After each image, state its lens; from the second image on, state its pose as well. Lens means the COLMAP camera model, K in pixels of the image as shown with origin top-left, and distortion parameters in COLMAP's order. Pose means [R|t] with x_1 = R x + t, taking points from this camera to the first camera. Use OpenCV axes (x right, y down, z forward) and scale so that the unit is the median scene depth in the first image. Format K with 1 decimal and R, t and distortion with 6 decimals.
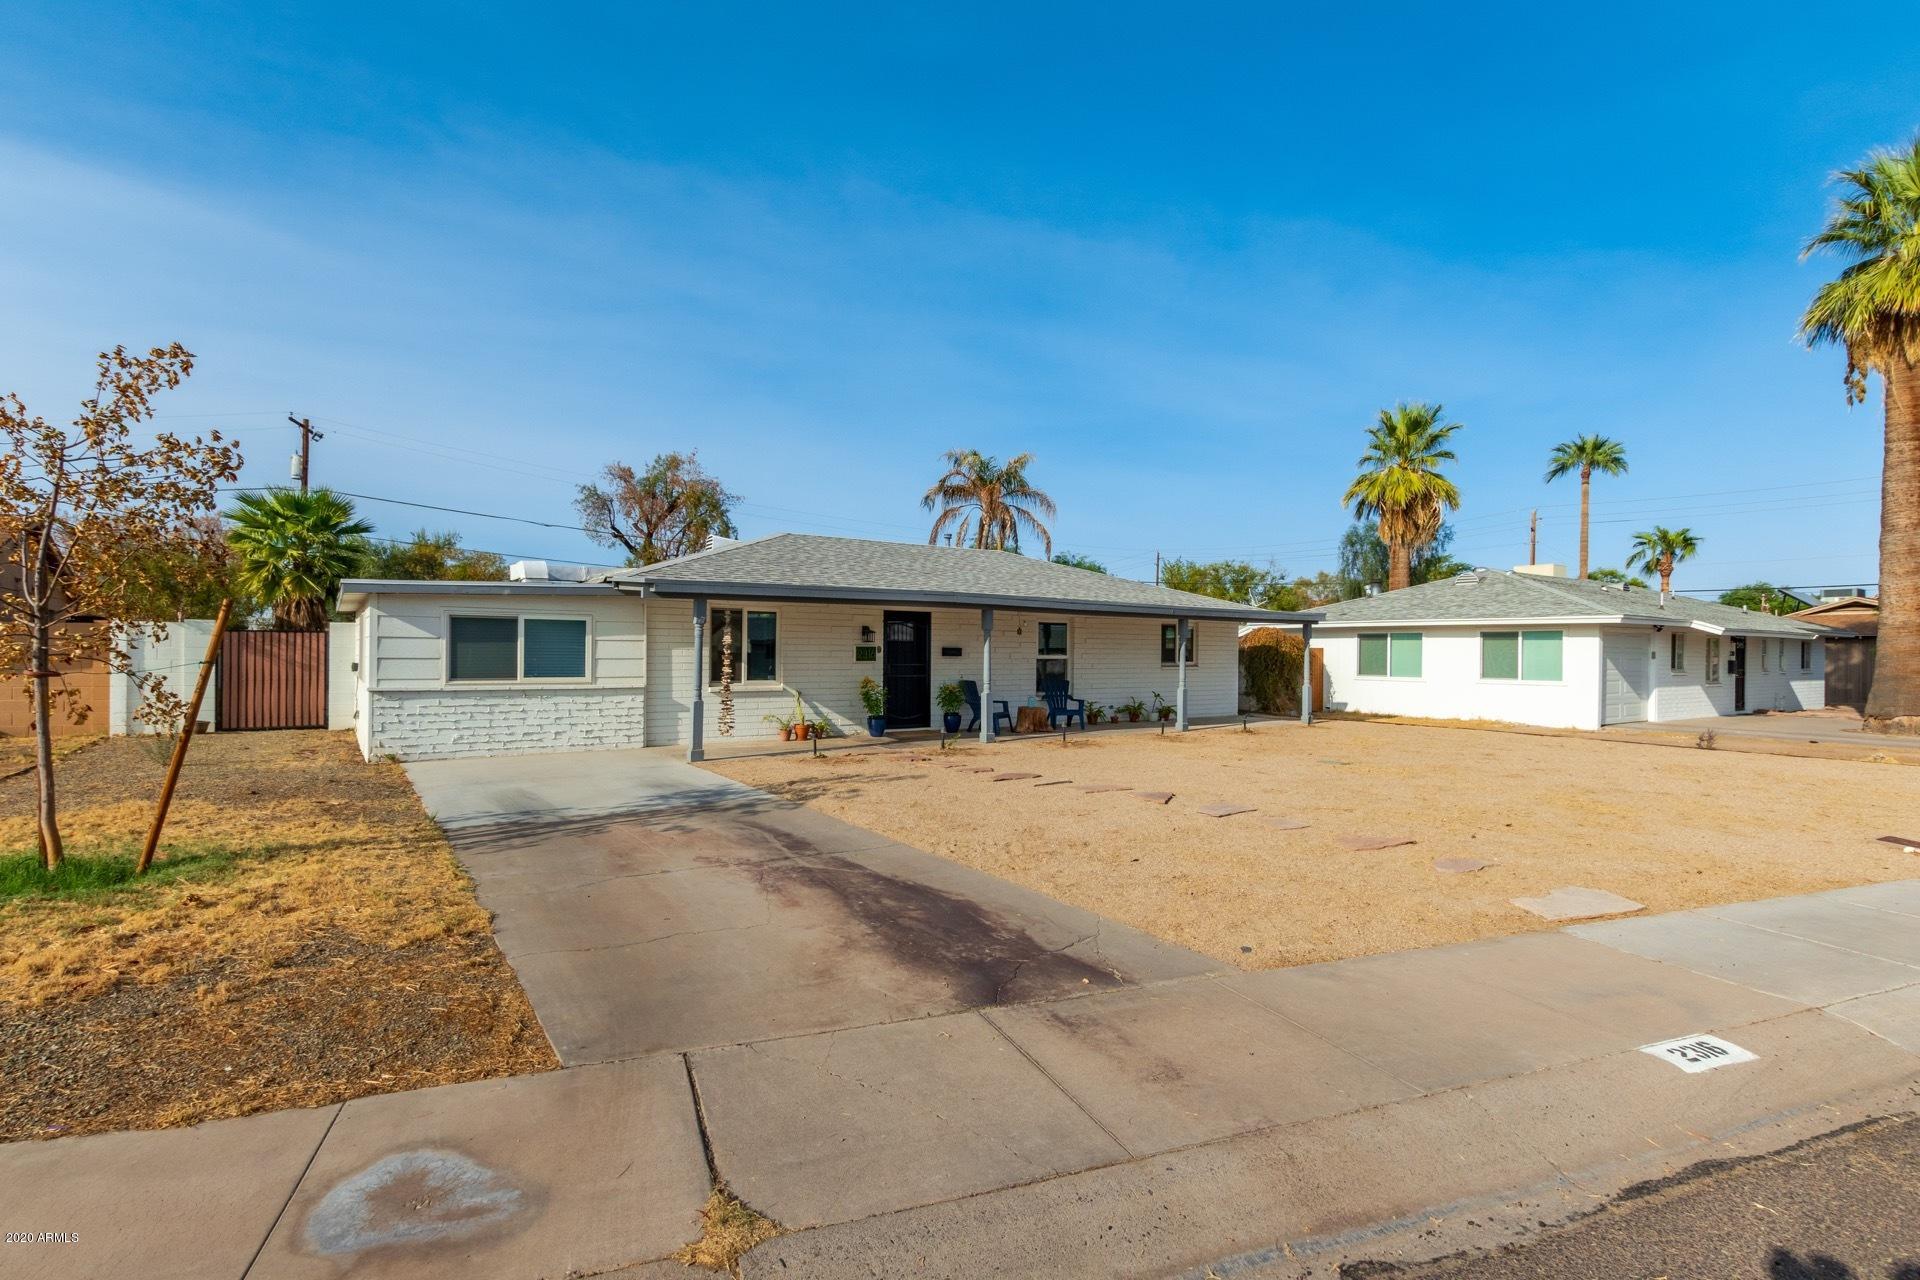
lens RADIAL K [[903.1, 0, 960.0], [0, 903.1, 640.0], [0, 0, 1]] dist [0.011429, -0.000257]
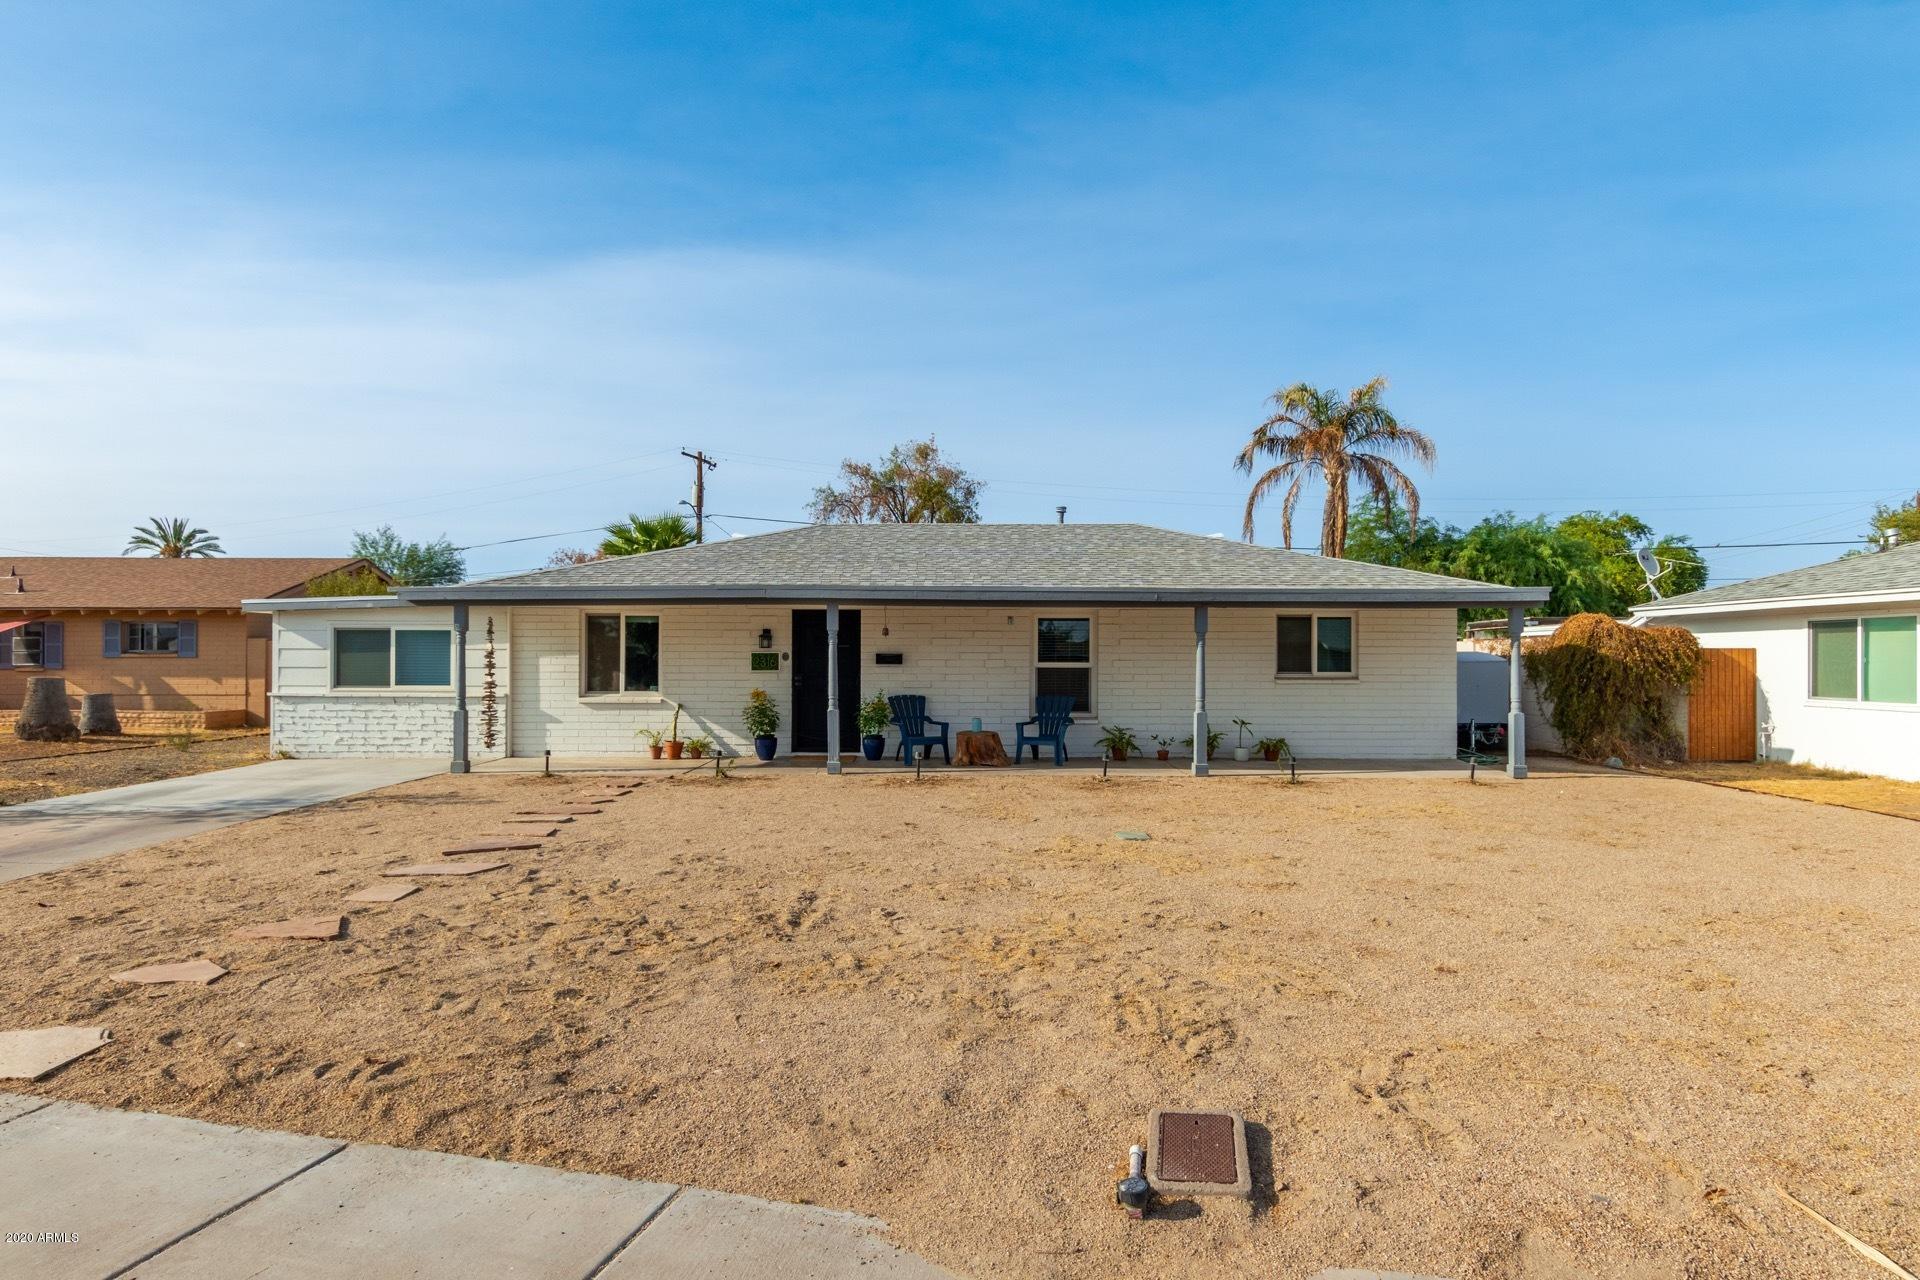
lens RADIAL K [[1064.0, 0, 960.0], [0, 1064.0, 640.0], [0, 0, 1]] dist [0.011033, 0.001626]
pose [[0.815150, -0.016427, -0.579017, 0.610412], [0.012233, 0.999863, -0.011146, 0.008123], [0.579121, 0.002003, 0.815239, 0.284661]]
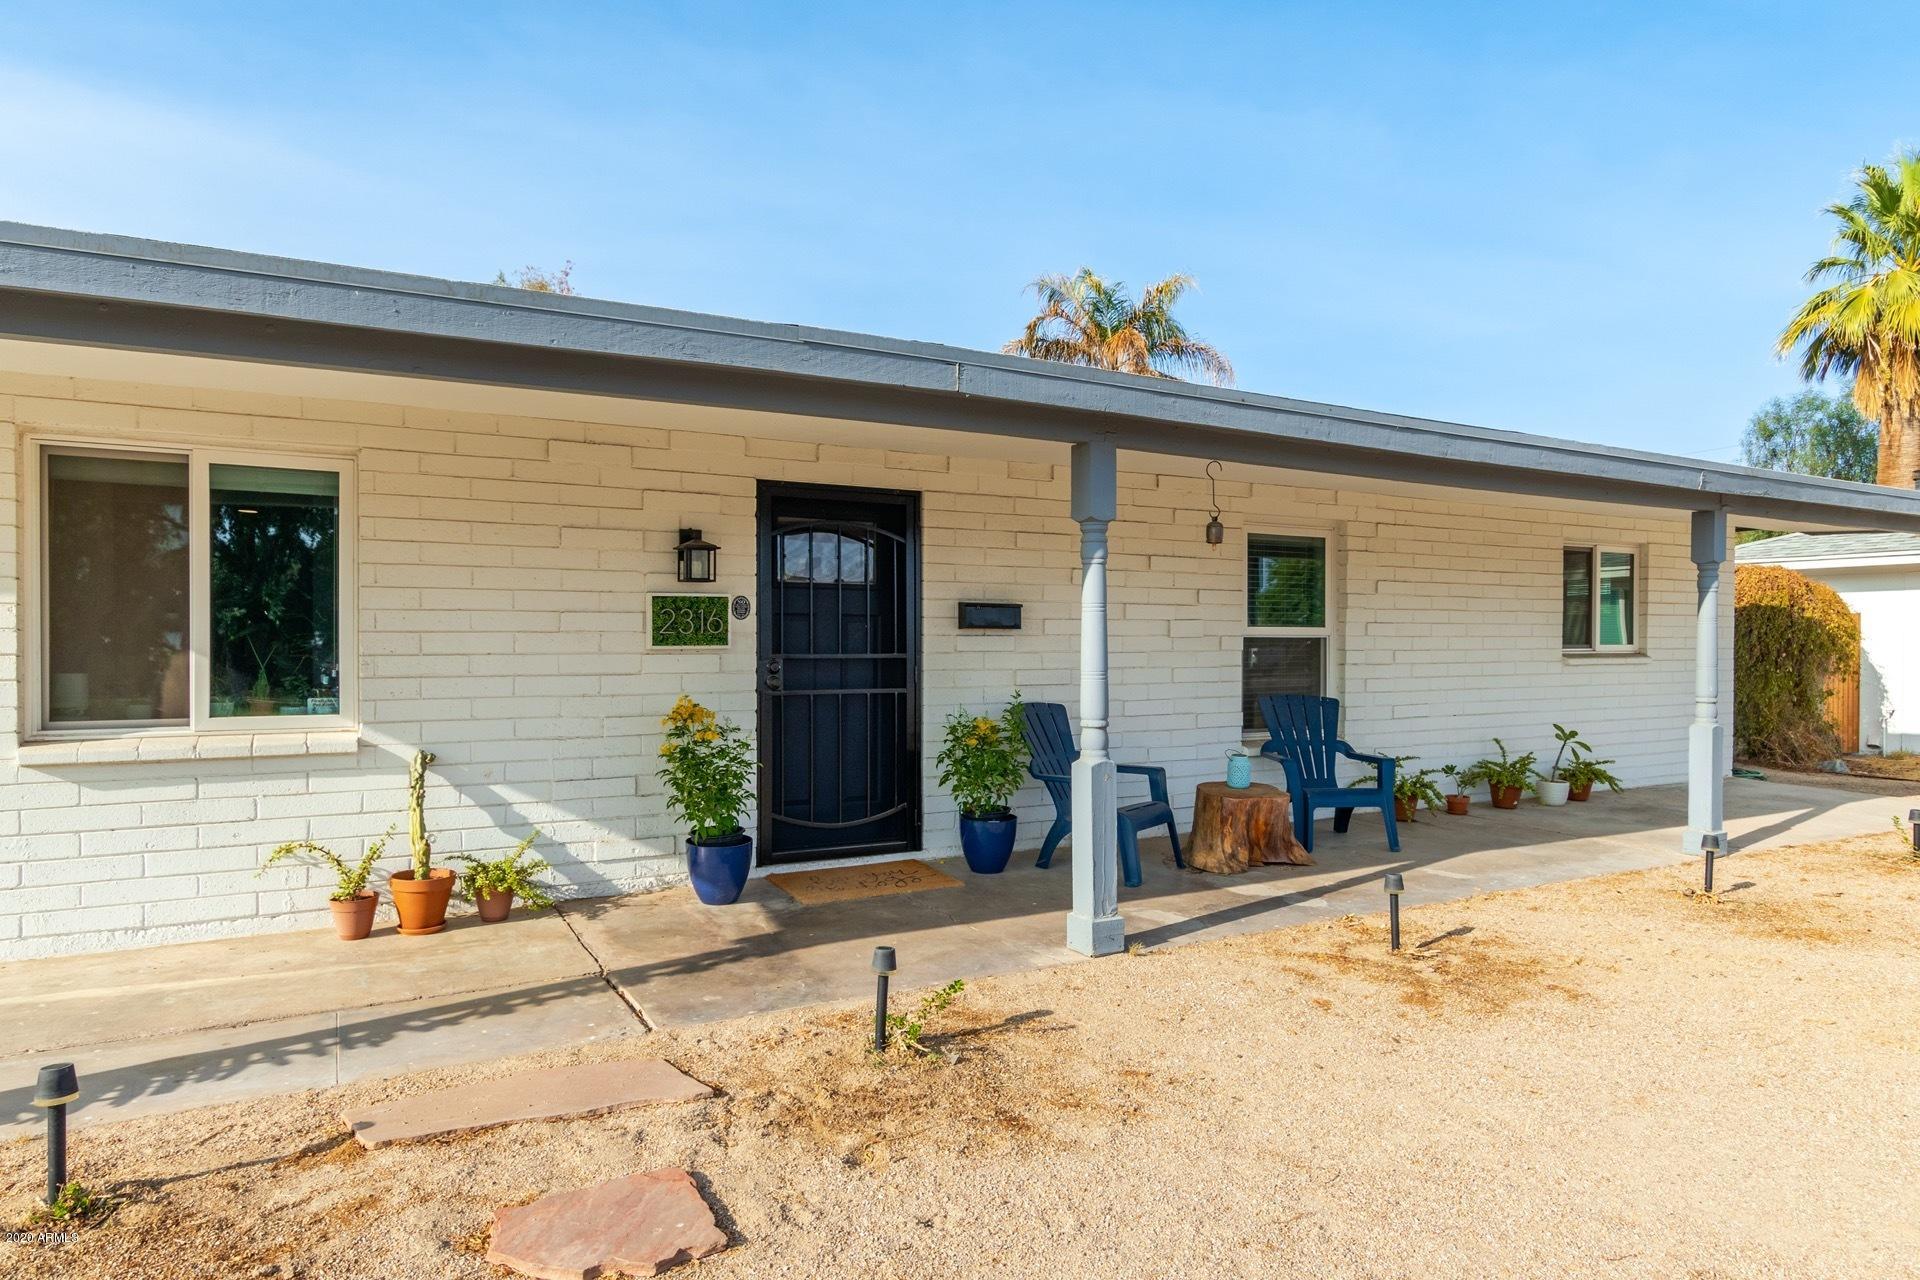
lens RADIAL K [[1136.6, 0, 960.0], [0, 1136.6, 640.0], [0, 0, 1]] dist [0.002275, 0.000148]
pose [[0.994450, -0.006484, -0.105009, 0.024478], [0.008020, 0.999867, 0.014216, 0.016657], [0.104903, -0.014979, 0.994370, 0.618415]]
